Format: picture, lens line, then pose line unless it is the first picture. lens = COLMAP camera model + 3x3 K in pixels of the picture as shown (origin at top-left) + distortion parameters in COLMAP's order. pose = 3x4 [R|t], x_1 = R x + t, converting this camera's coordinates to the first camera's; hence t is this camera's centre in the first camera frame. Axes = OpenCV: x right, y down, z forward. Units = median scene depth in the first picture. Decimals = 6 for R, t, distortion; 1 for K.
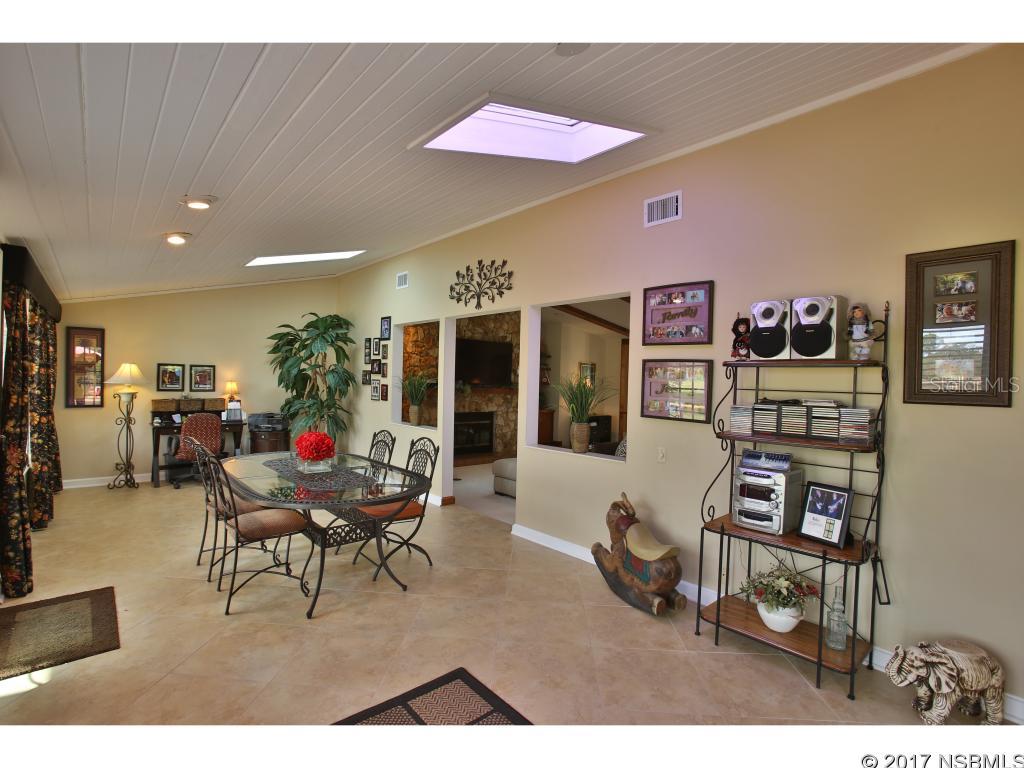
lens RADIAL K [[486.7, 0, 512.0], [0, 486.7, 384.0], [0, 0, 1]] dist [-0.027444, 0.001004]
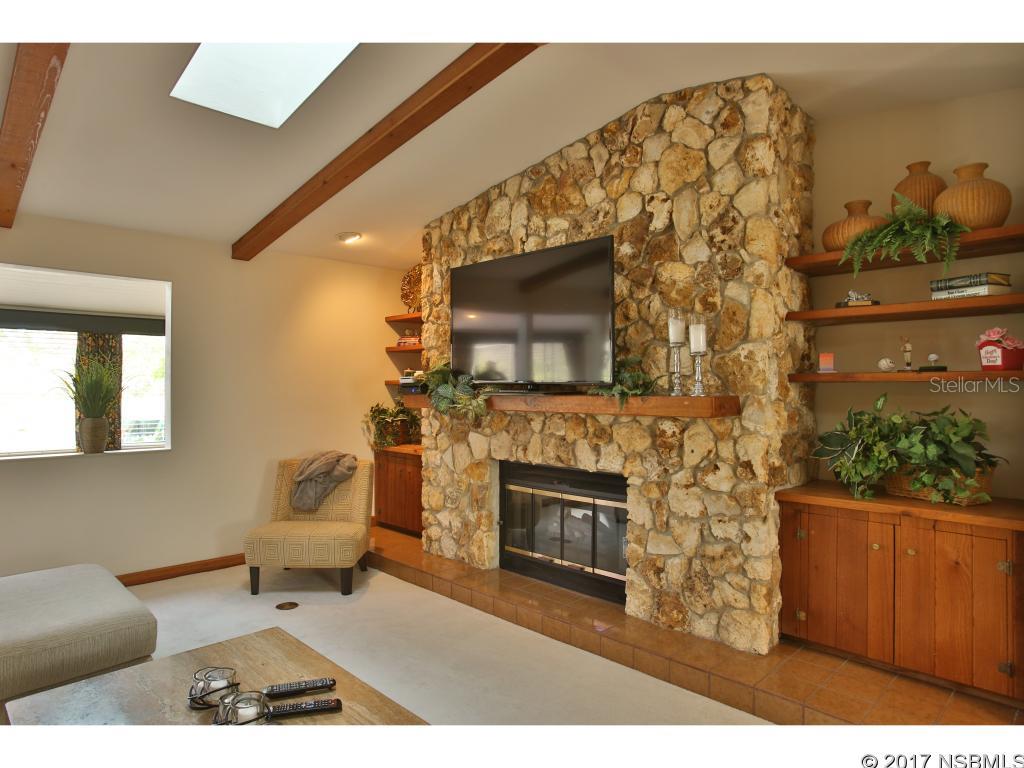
lens RADIAL K [[607.8, 0, 512.0], [0, 607.8, 384.0], [0, 0, 1]] dist [-0.000523, -0.000099]
pose [[0.061351, -0.031753, -0.997611, 0.338361], [-0.009732, 0.999427, -0.032409, 0.013650], [0.998069, 0.011697, 0.061007, 0.917371]]
